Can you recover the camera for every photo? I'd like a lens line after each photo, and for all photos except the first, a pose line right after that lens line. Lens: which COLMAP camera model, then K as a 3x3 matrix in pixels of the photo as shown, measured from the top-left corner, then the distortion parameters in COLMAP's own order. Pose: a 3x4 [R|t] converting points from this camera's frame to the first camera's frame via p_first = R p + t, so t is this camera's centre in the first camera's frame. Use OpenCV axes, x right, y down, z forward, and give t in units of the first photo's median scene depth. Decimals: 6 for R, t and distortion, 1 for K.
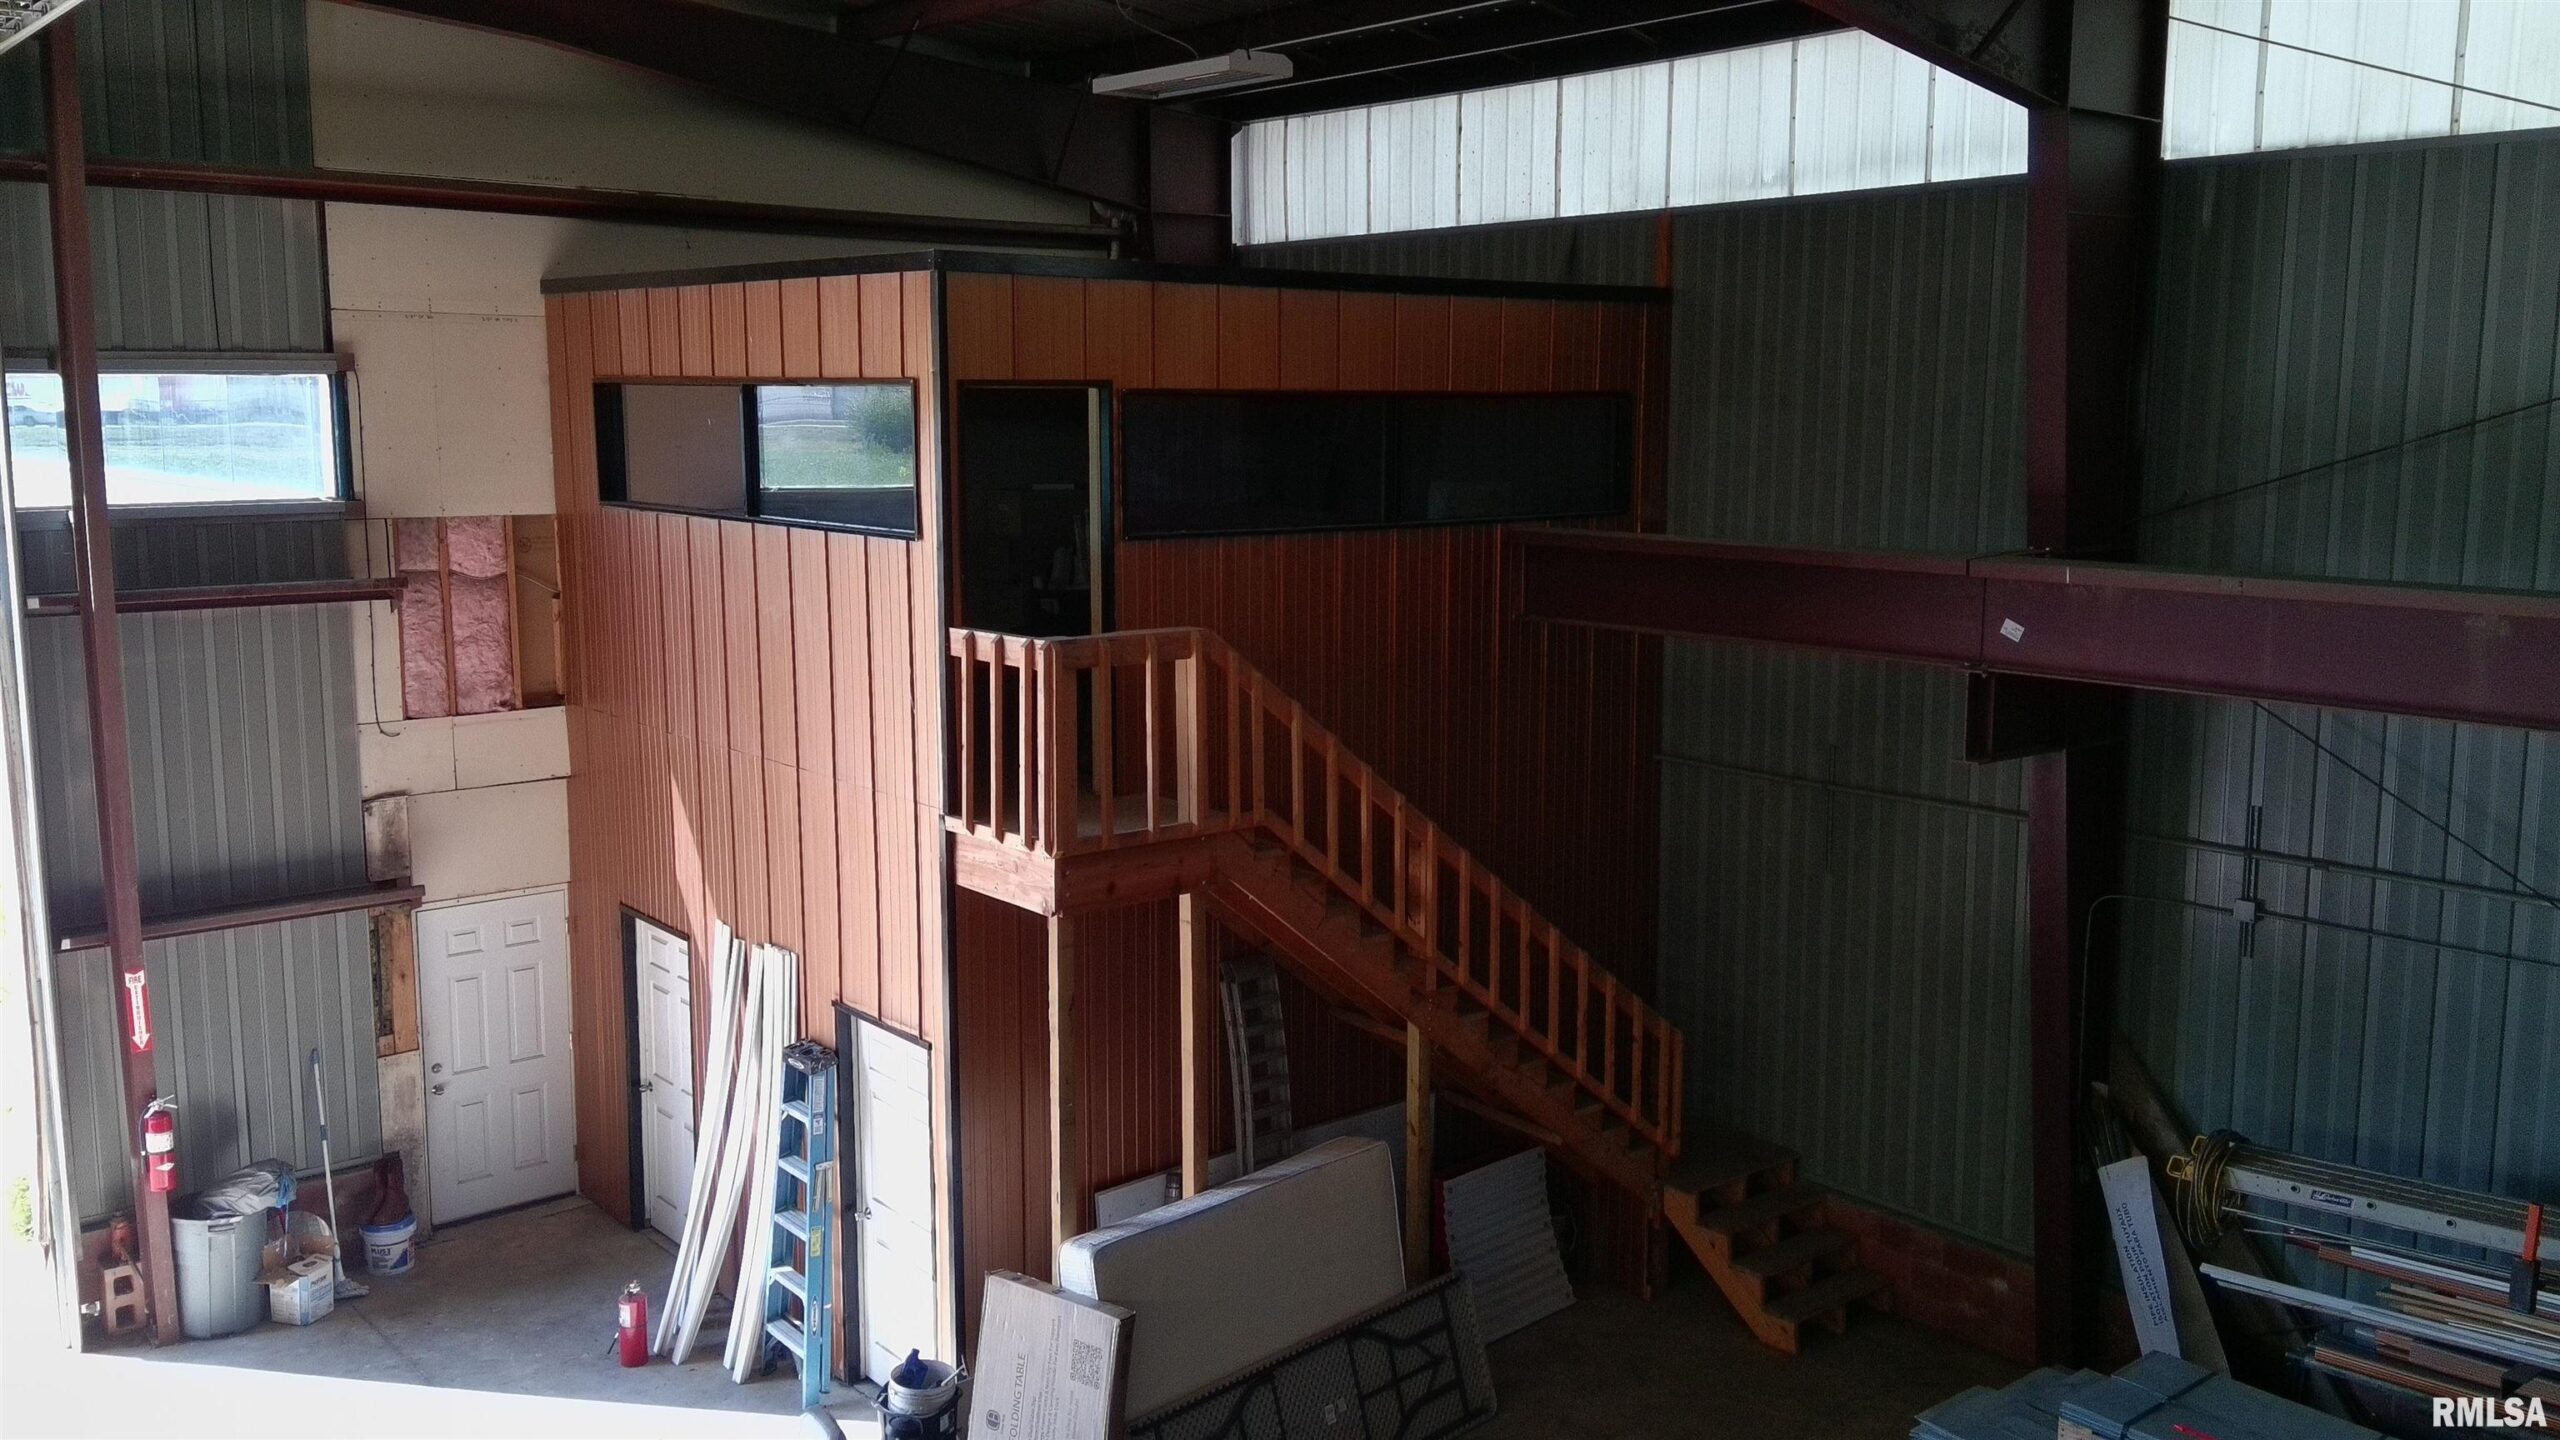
lens RADIAL K [[2115.2, 0, 1288.4], [0, 2115.2, 700.2], [0, 0, 1]] dist [0.143523, -0.232527]
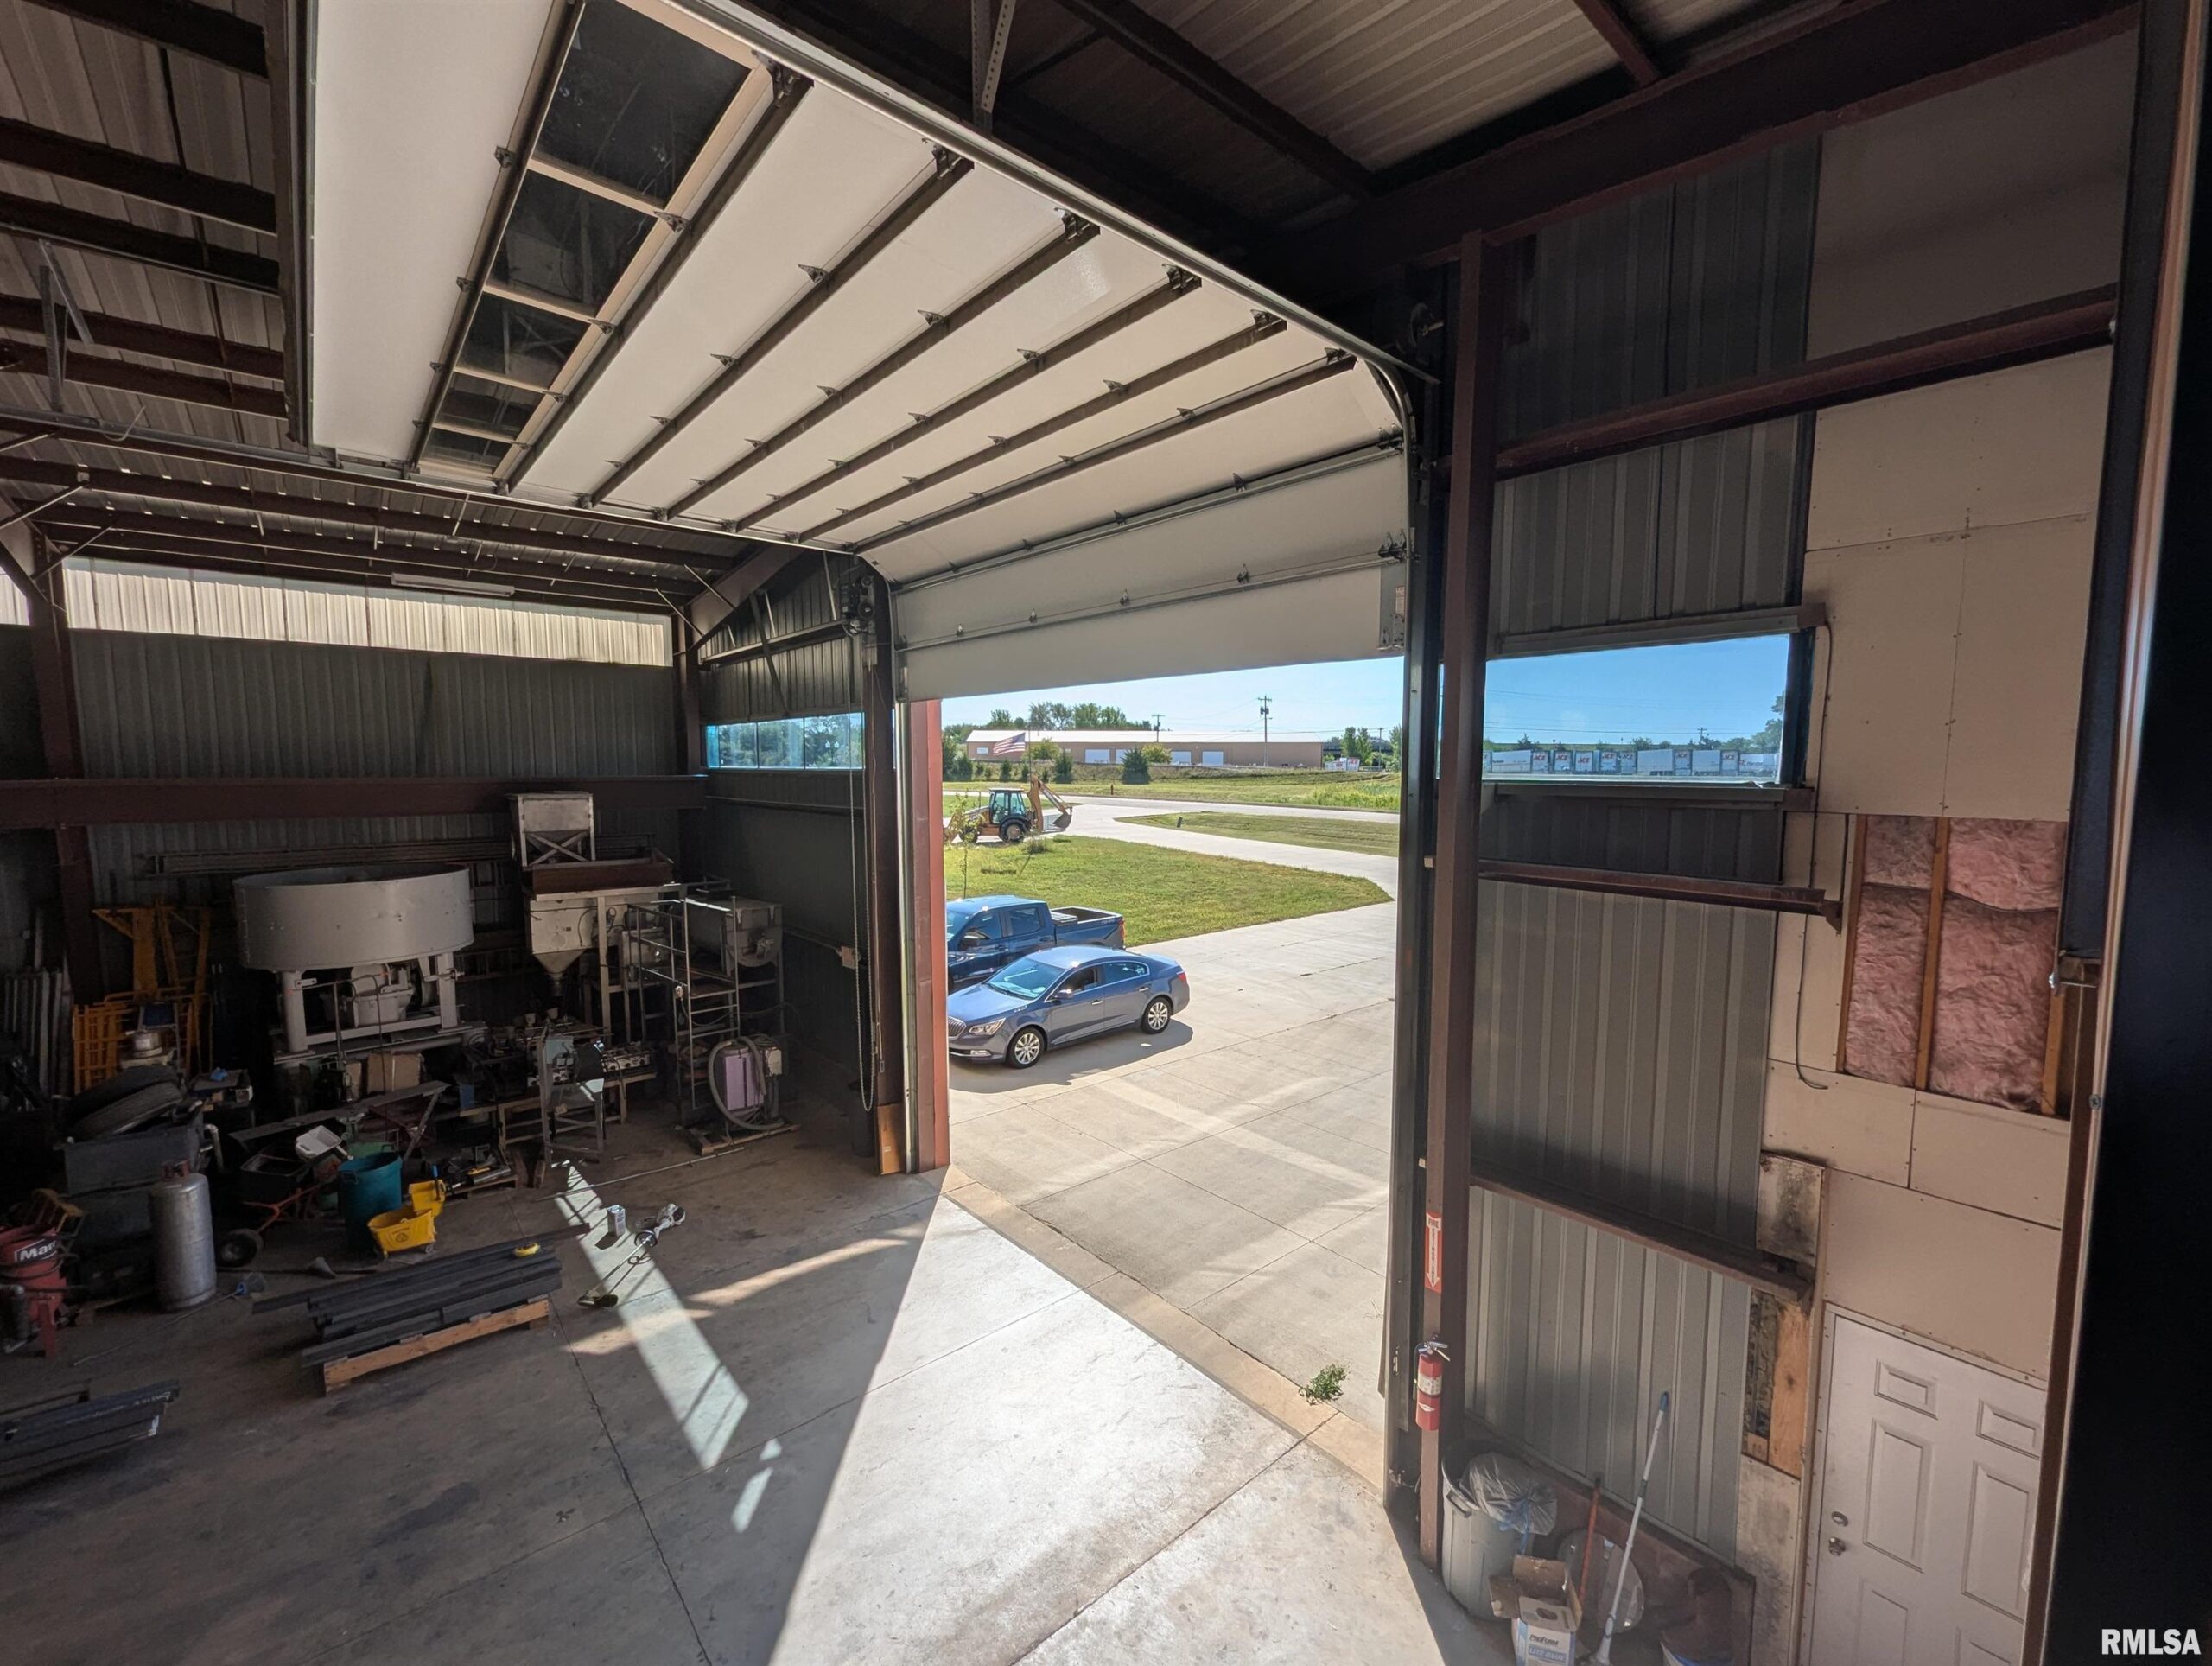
lens RADIAL K [[922.0, 0, 1111.7], [0, 922.0, 843.8], [0, 0, 1]] dist [0.001997, 0.000669]
pose [[0.020976, 0.088642, -0.995843, -0.091788], [-0.142052, 0.986221, 0.084794, -0.063371], [0.989637, 0.139683, 0.033279, 0.718760]]
